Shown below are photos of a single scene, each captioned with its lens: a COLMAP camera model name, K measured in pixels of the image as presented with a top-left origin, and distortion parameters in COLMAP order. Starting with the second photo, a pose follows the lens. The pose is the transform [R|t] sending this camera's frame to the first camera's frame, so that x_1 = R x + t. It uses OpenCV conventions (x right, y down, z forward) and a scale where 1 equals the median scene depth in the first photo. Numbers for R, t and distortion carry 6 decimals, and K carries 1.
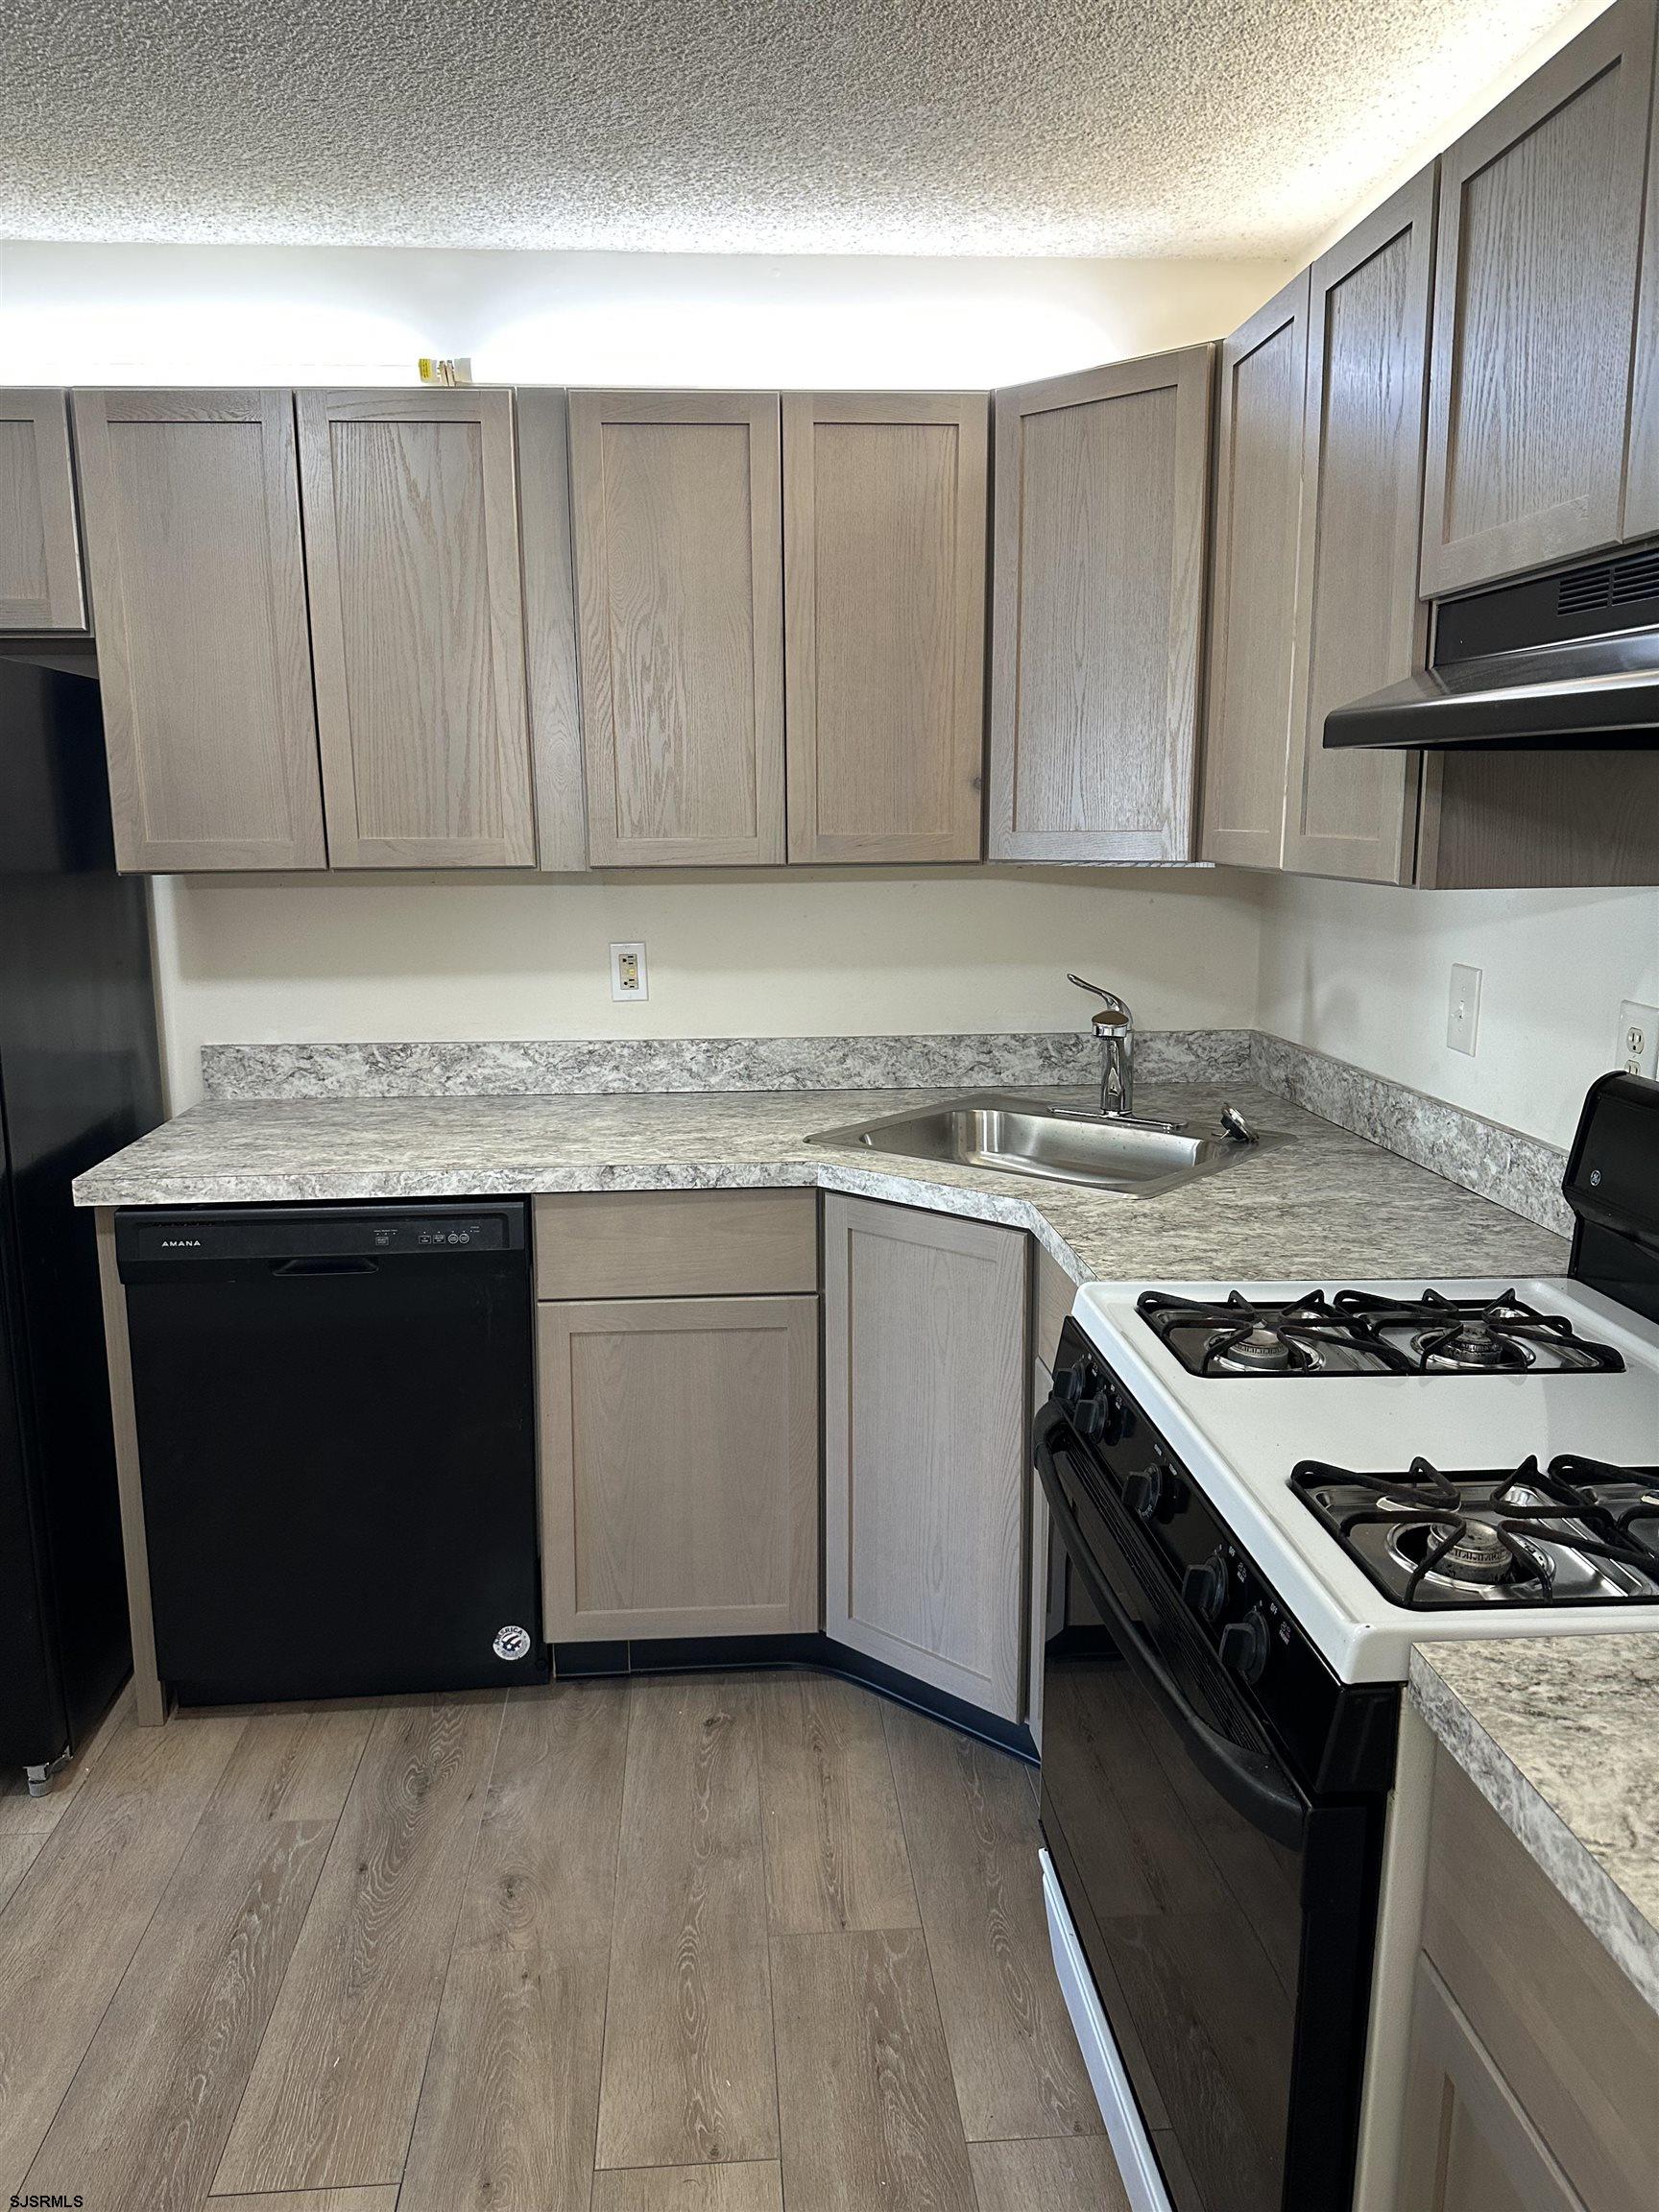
lens RADIAL K [[1559.3, 0, 829.5], [0, 1559.3, 1106.0], [0, 0, 1]] dist [0.152030, -0.178628]
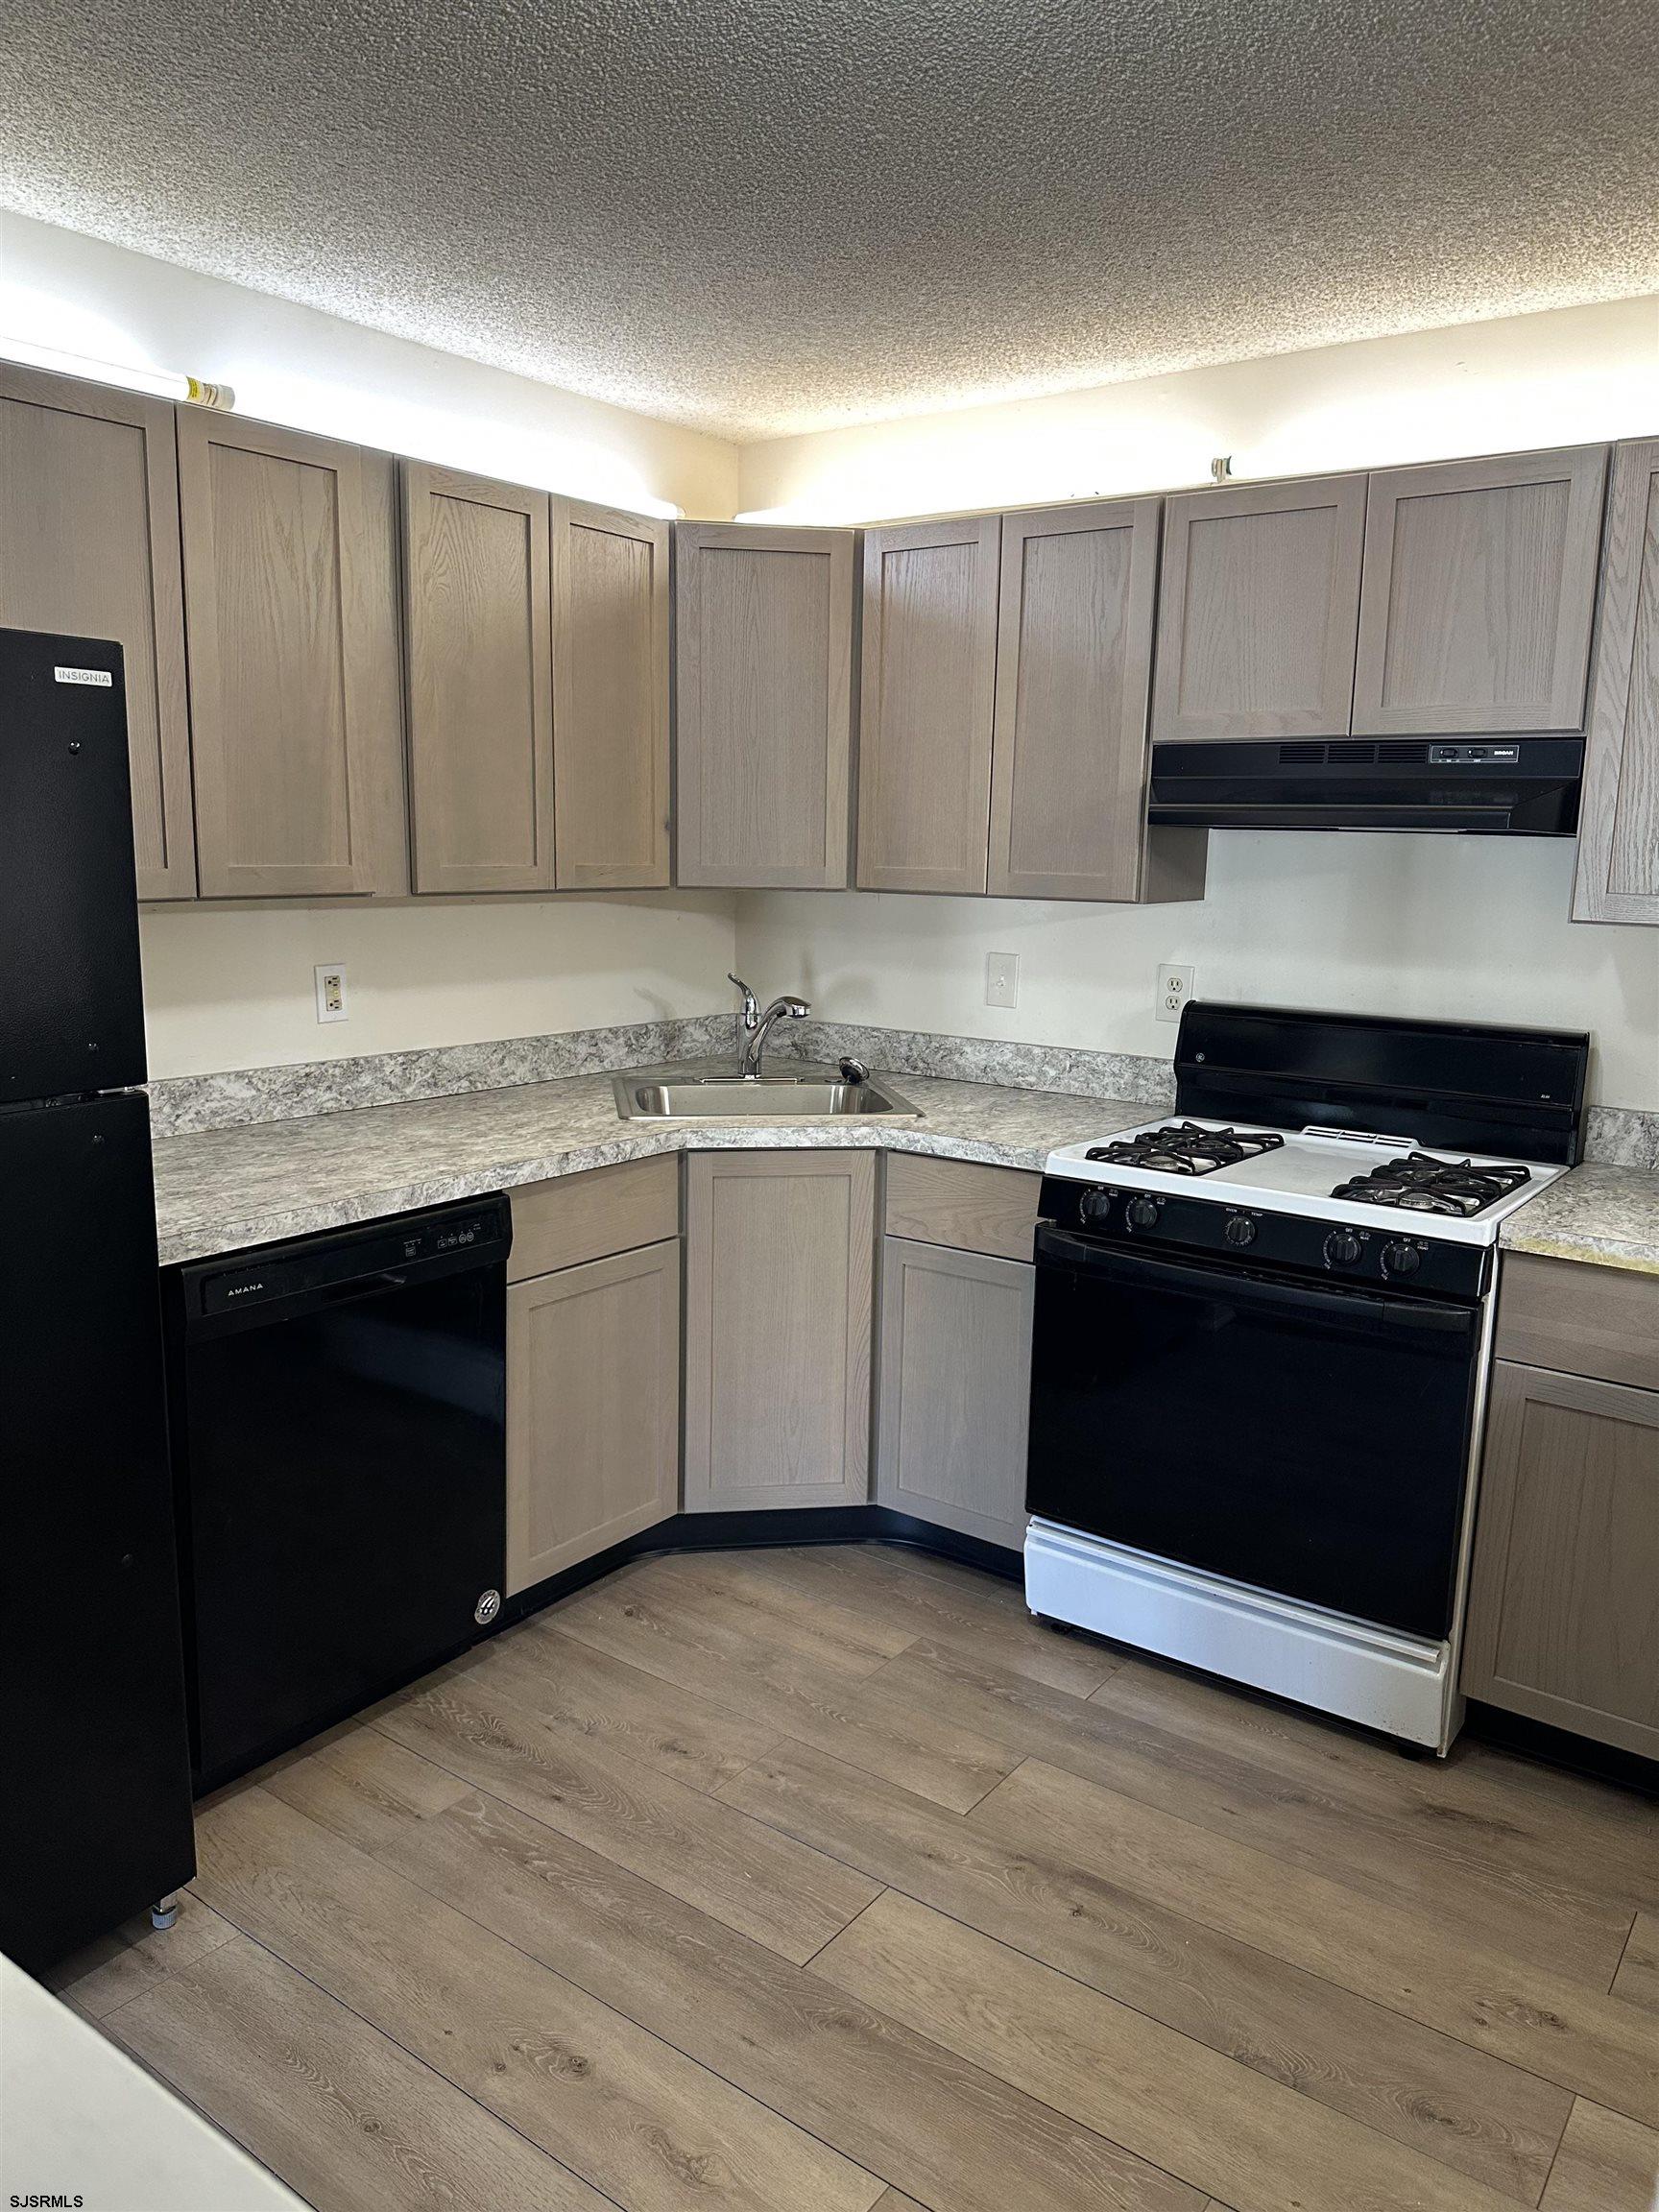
lens RADIAL K [[1549.5, 0, 829.5], [0, 1549.5, 1106.0], [0, 0, 1]] dist [0.184951, -0.172221]
pose [[0.653439, -0.112242, 0.748611, -0.821897], [0.121054, 0.991713, 0.043027, -0.020653], [-0.747237, 0.062507, 0.661611, 0.086828]]
